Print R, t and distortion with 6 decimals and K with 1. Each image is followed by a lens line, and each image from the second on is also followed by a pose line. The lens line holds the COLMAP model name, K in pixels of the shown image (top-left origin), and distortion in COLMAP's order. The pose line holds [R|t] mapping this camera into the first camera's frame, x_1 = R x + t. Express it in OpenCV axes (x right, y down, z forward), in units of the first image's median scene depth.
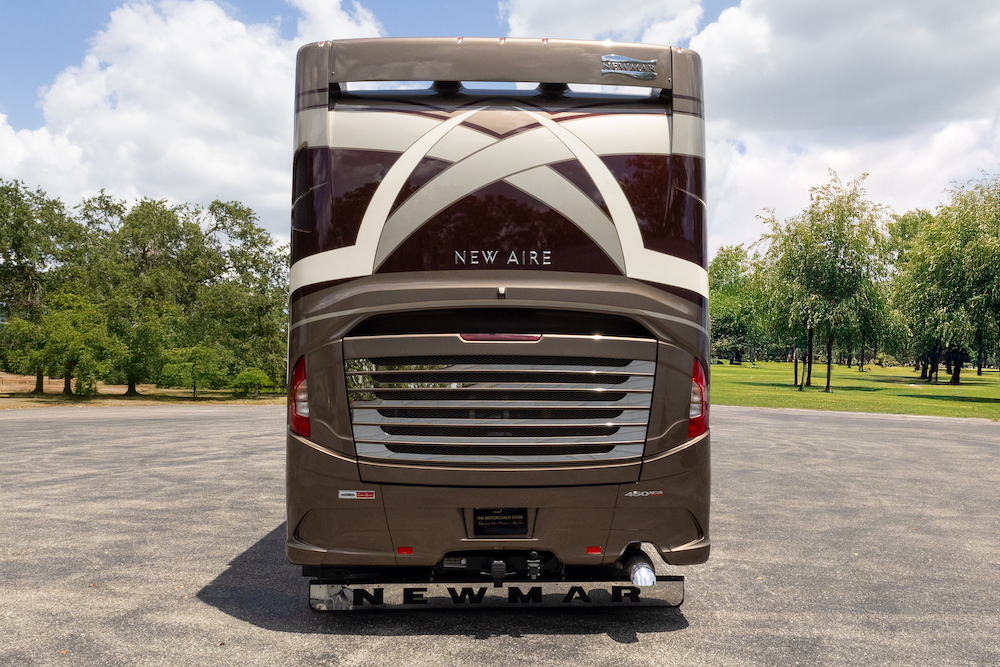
lens RADIAL K [[808.5, 0, 526.5], [0, 808.5, 343.4], [0, 0, 1]] dist [-0.006835, -0.001451]
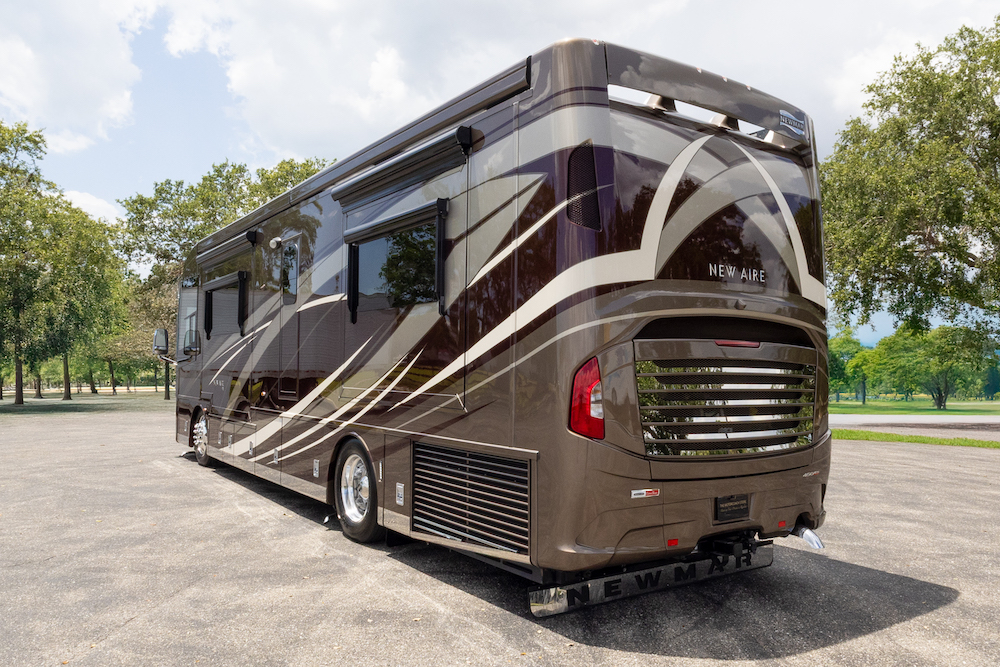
lens RADIAL K [[754.7, 0, 526.0], [0, 754.7, 341.7], [0, 0, 1]] dist [0.000694, 0.014889]
pose [[0.838046, 0.030290, 0.544758, -0.810942], [-0.034538, 0.999400, -0.002436, 0.002232], [-0.544505, -0.016773, 0.838590, 0.263800]]
